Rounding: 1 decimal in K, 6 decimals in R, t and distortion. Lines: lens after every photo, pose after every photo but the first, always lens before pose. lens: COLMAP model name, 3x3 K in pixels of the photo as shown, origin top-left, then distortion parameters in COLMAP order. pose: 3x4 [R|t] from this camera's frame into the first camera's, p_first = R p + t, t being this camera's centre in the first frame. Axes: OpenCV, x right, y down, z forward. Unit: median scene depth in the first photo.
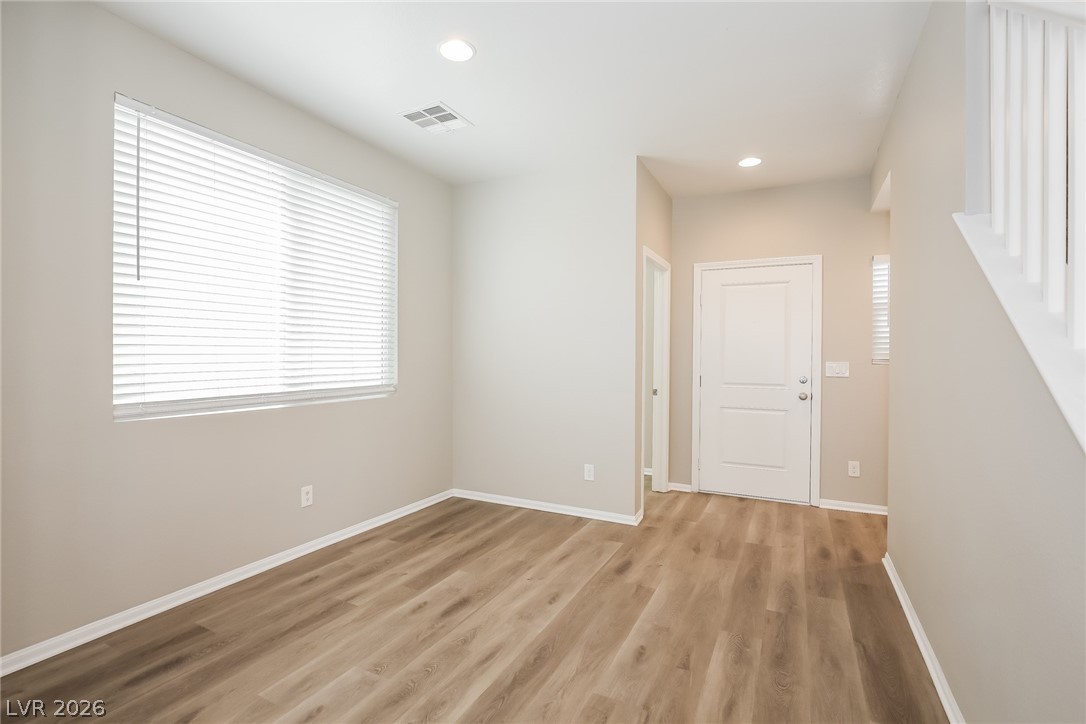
lens RADIAL K [[499.2, 0, 549.6], [0, 499.2, 358.9], [0, 0, 1]] dist [-0.017570, 0.001242]
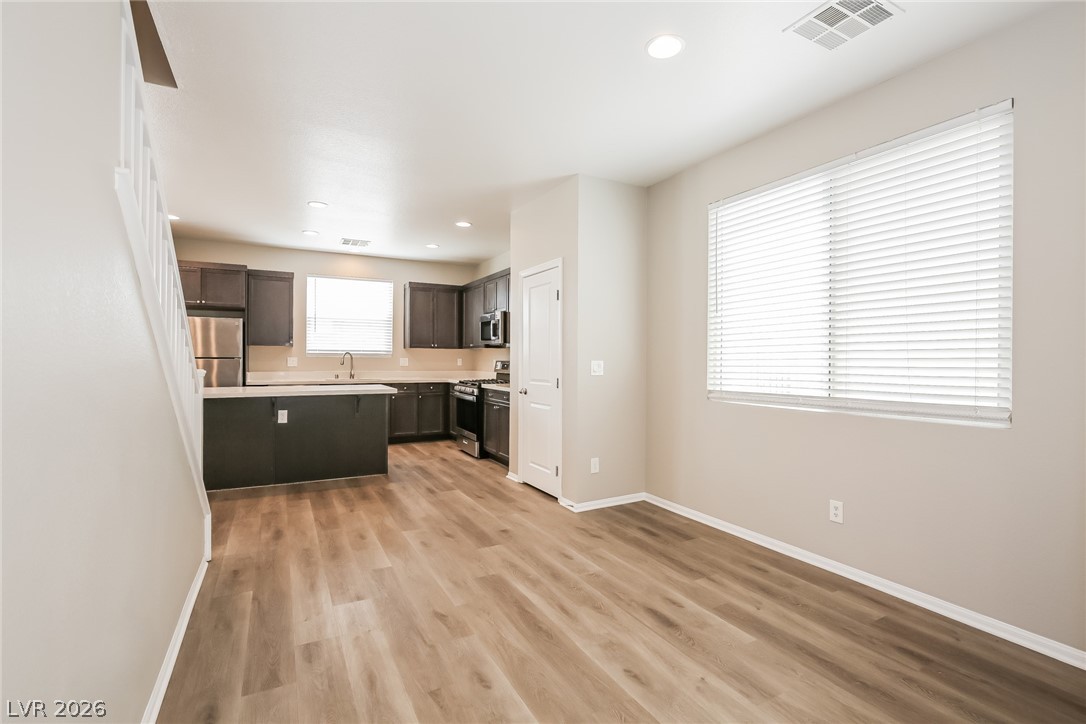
lens RADIAL K [[499.2, 0, 549.6], [0, 499.2, 358.9], [0, 0, 1]] dist [-0.017570, 0.001242]
pose [[-0.572478, -0.009683, -0.819863, 0.759656], [-0.012323, 0.999919, -0.003205, 0.000313], [0.819827, 0.008268, -0.572551, 1.416864]]
